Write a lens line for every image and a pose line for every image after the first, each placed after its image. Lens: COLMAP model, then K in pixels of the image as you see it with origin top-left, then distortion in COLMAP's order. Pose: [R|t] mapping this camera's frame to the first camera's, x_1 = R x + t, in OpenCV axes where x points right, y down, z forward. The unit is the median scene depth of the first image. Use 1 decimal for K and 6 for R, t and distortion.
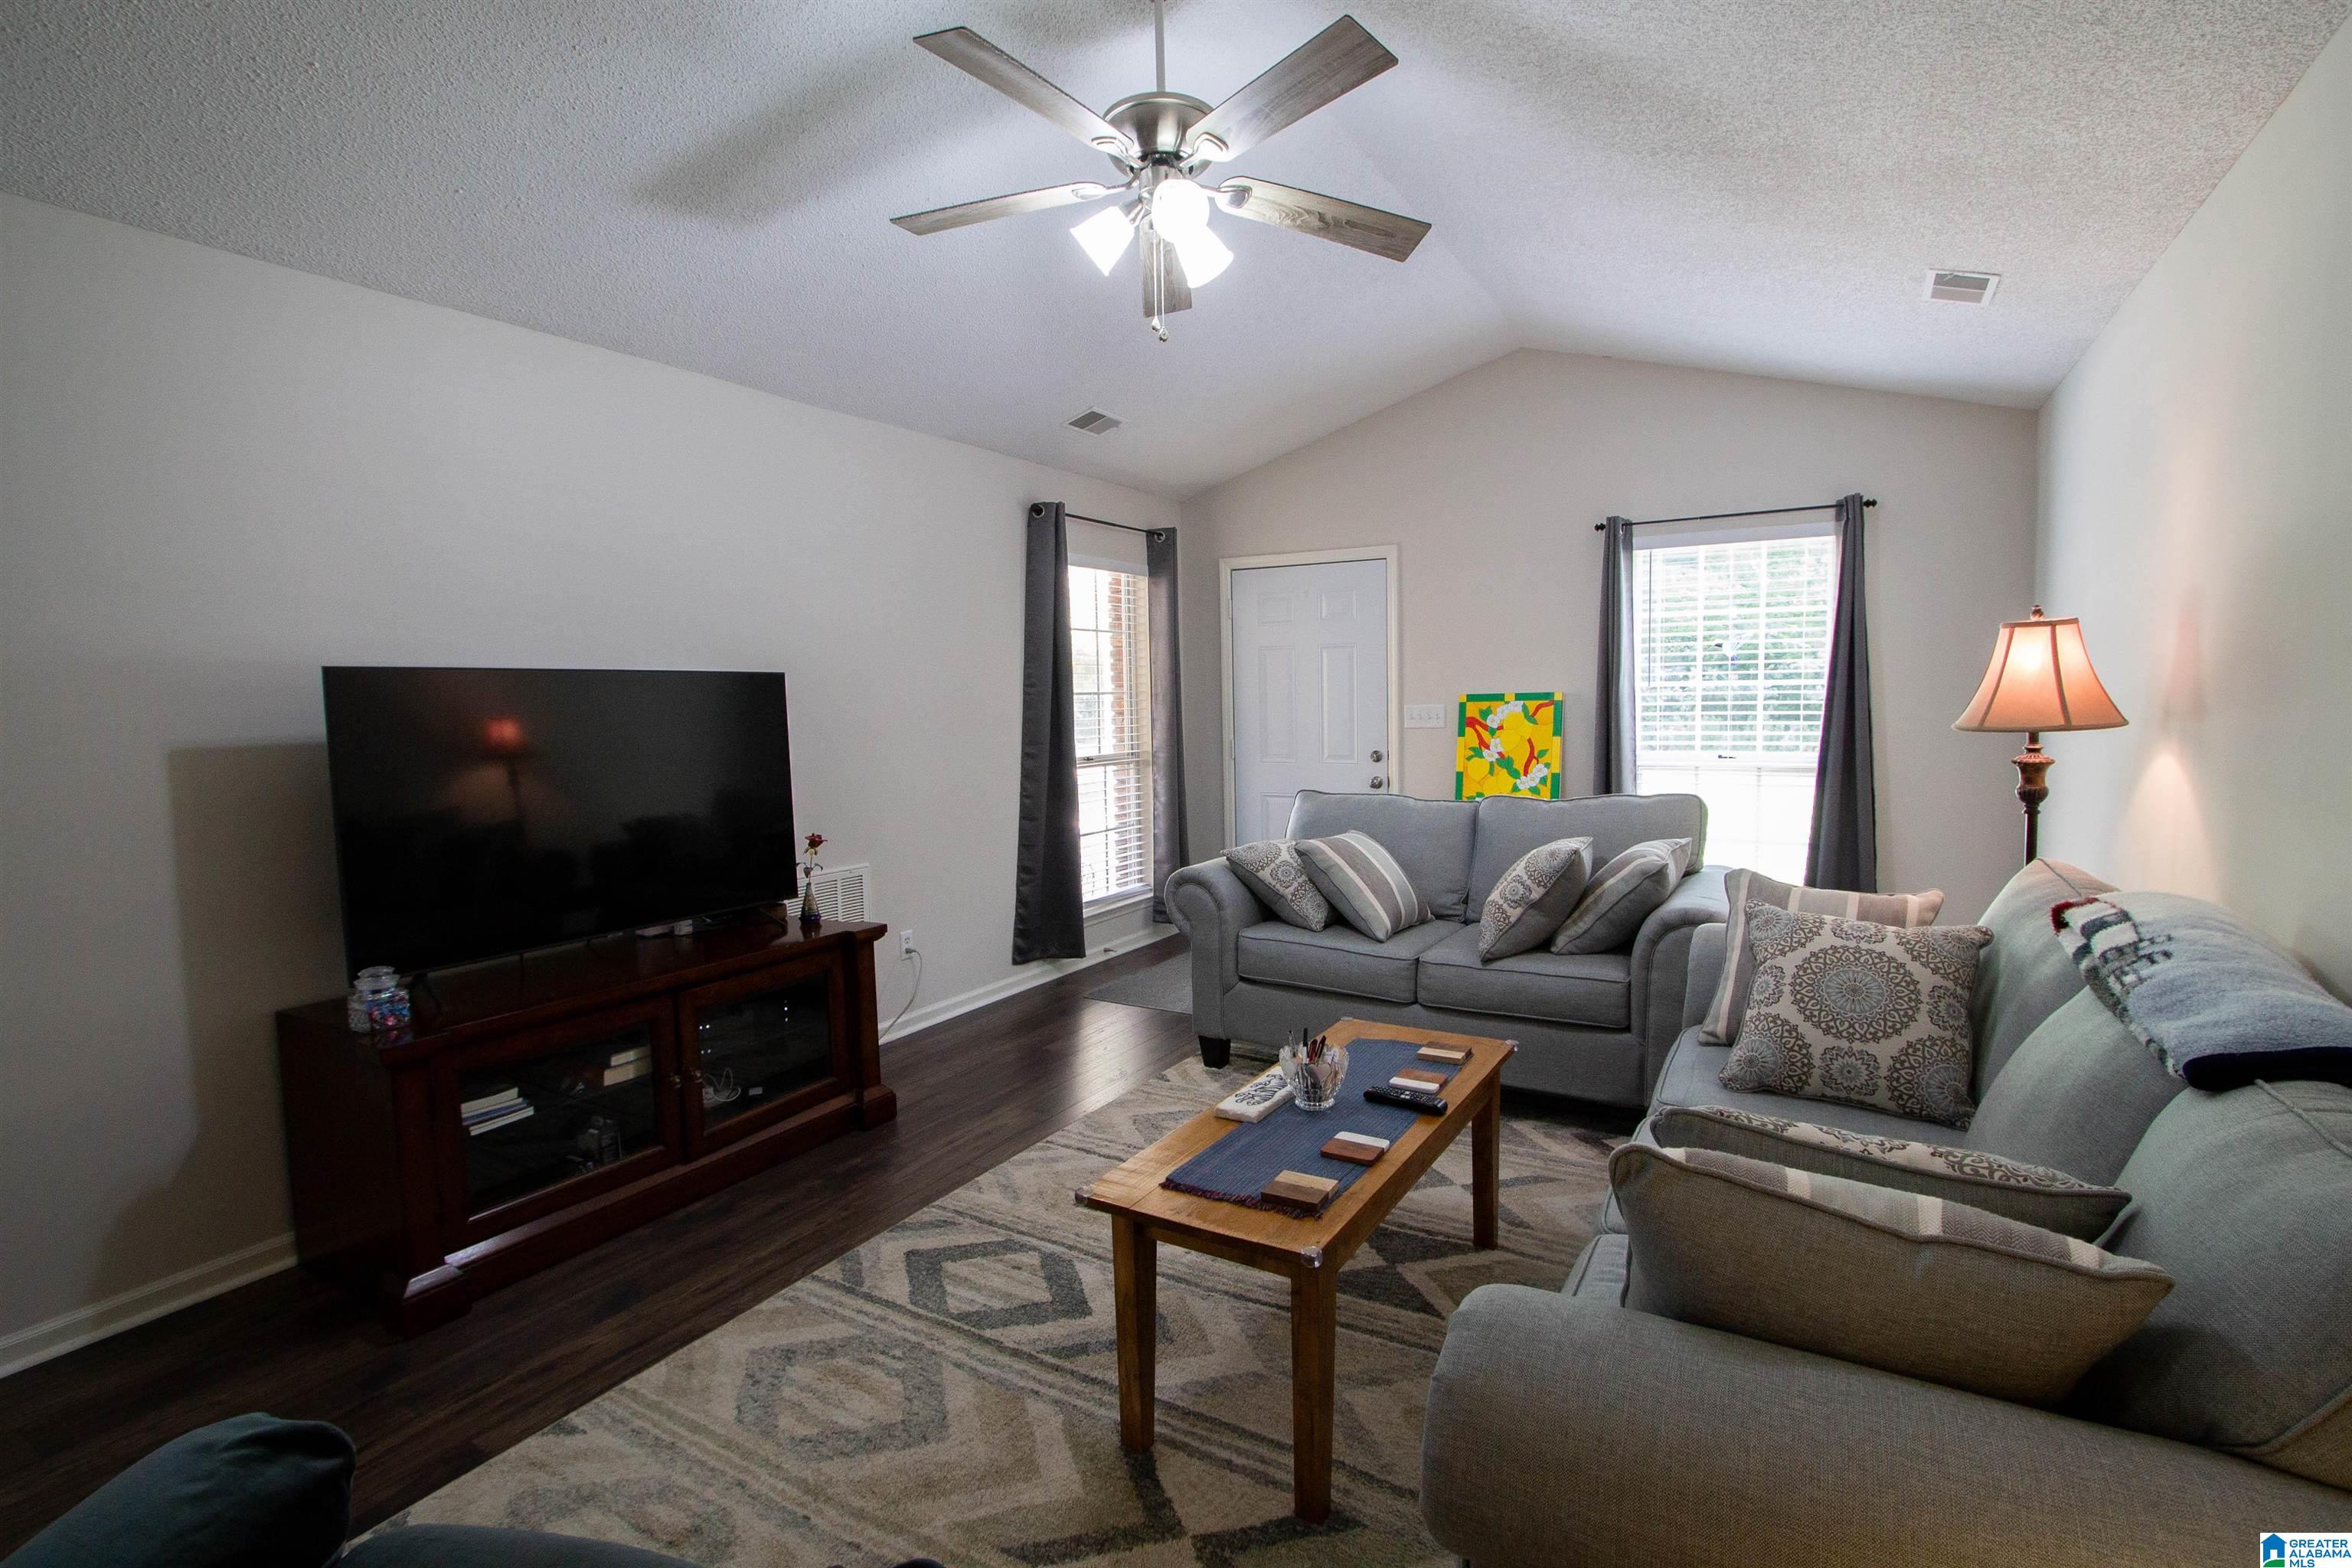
lens RADIAL K [[1100.1, 0, 1189.9], [0, 1100.1, 782.3], [0, 0, 1]] dist [-0.020402, 0.000211]
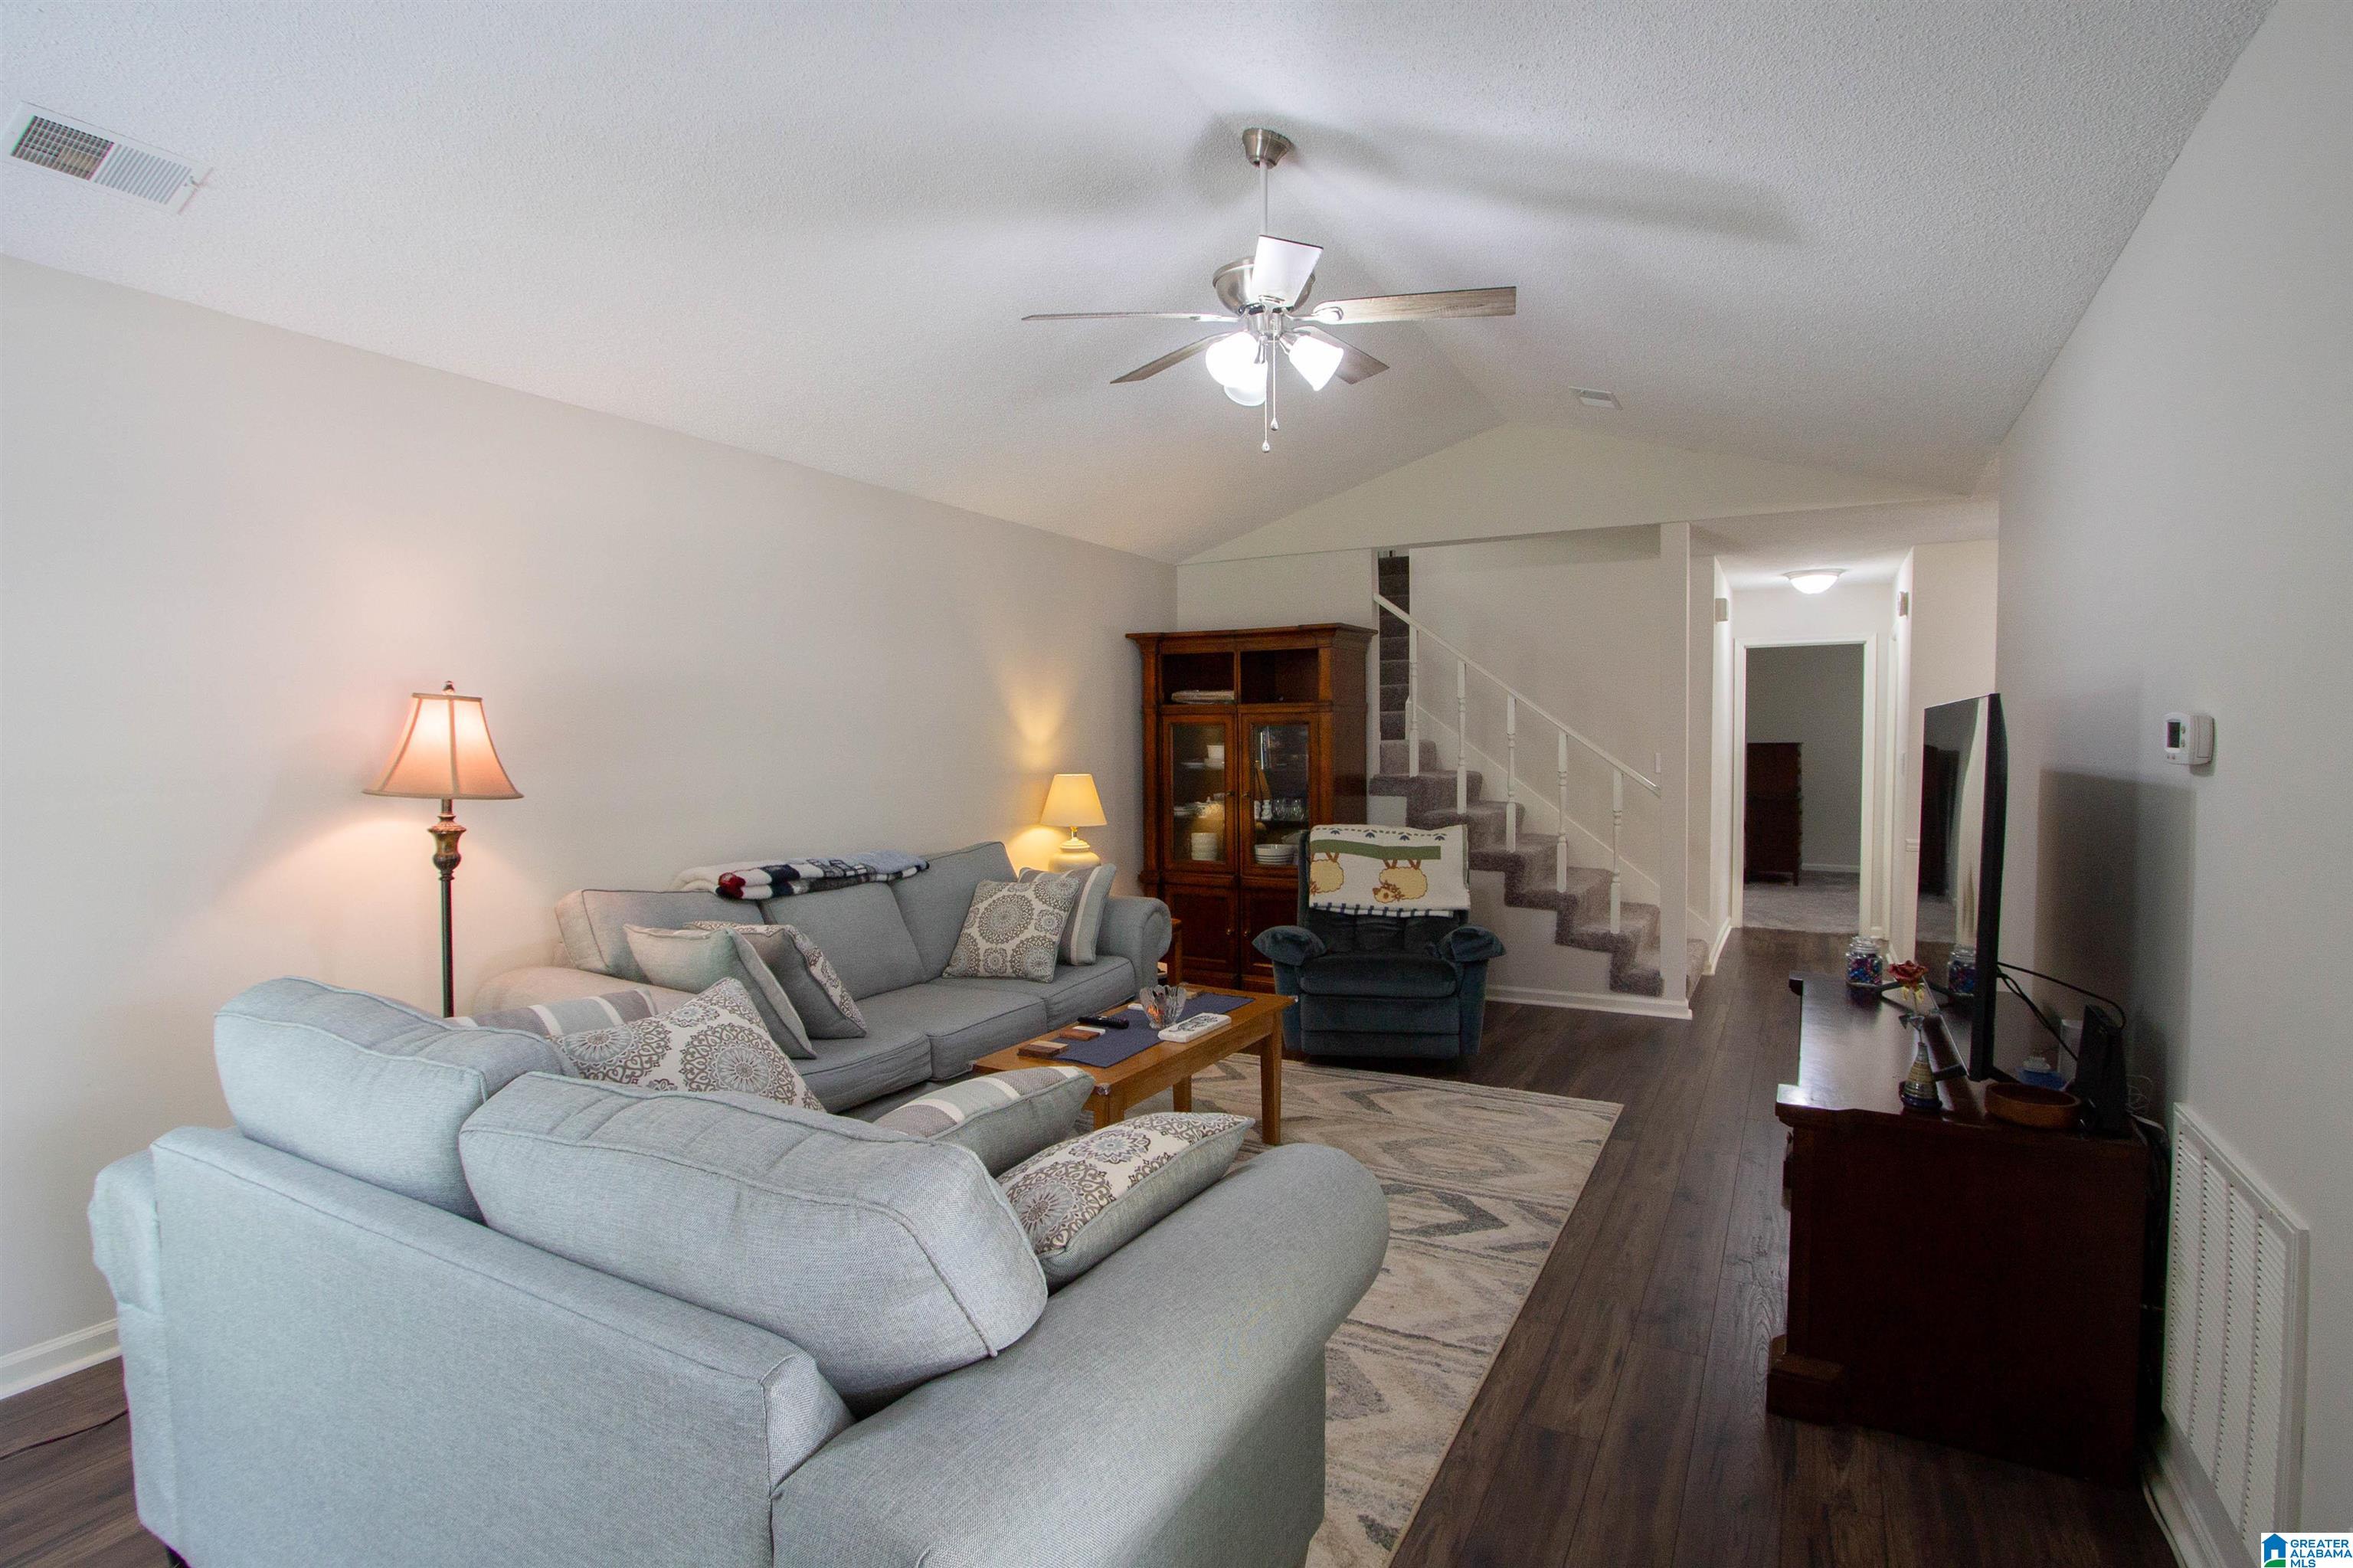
lens RADIAL K [[1134.4, 0, 1176.5], [0, 1134.4, 784.0], [0, 0, 1]] dist [0.002719, 0.000132]
pose [[-0.999732, 0.021287, -0.009147, 0.051379], [0.020125, 0.993457, 0.112415, -0.098734], [0.011480, 0.112201, -0.993619, 1.211361]]
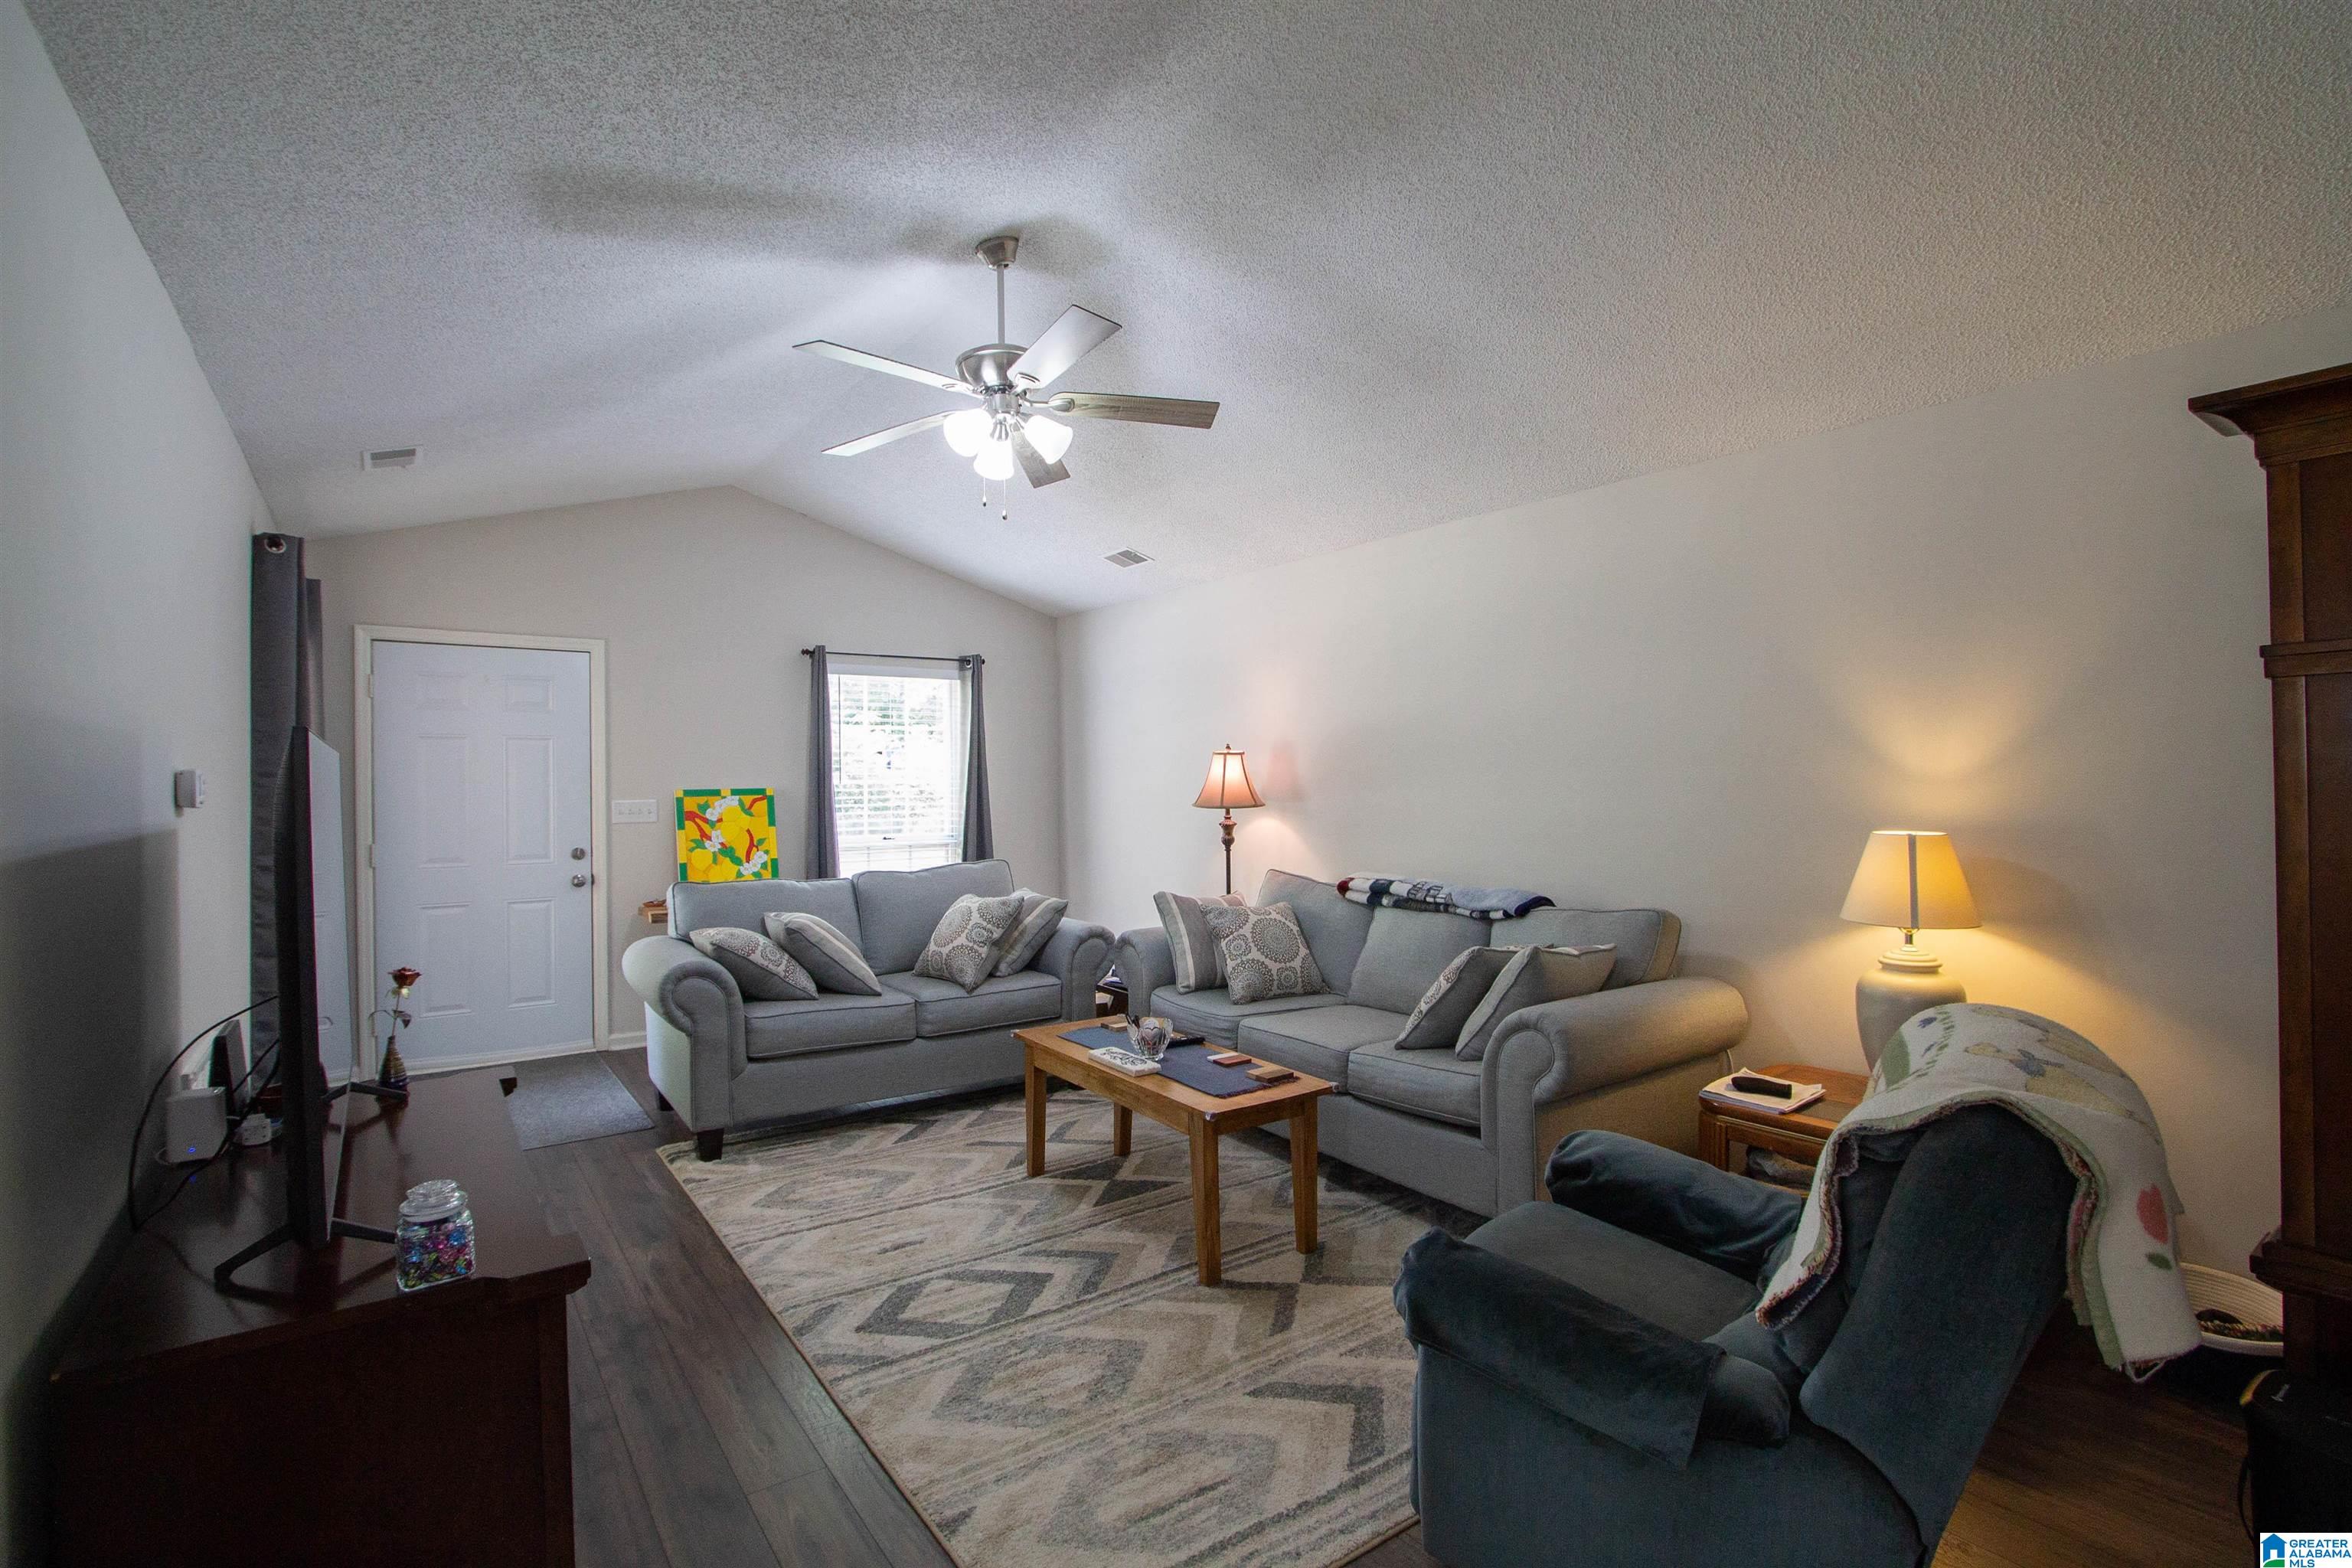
lens RADIAL K [[1100.1, 0, 1189.9], [0, 1100.1, 782.3], [0, 0, 1]] dist [-0.020402, 0.000211]
pose [[0.406932, 0.012668, 0.913371, -0.605419], [0.071001, 0.996440, -0.045453, -0.005386], [-0.910695, 0.083347, 0.404584, 0.151138]]
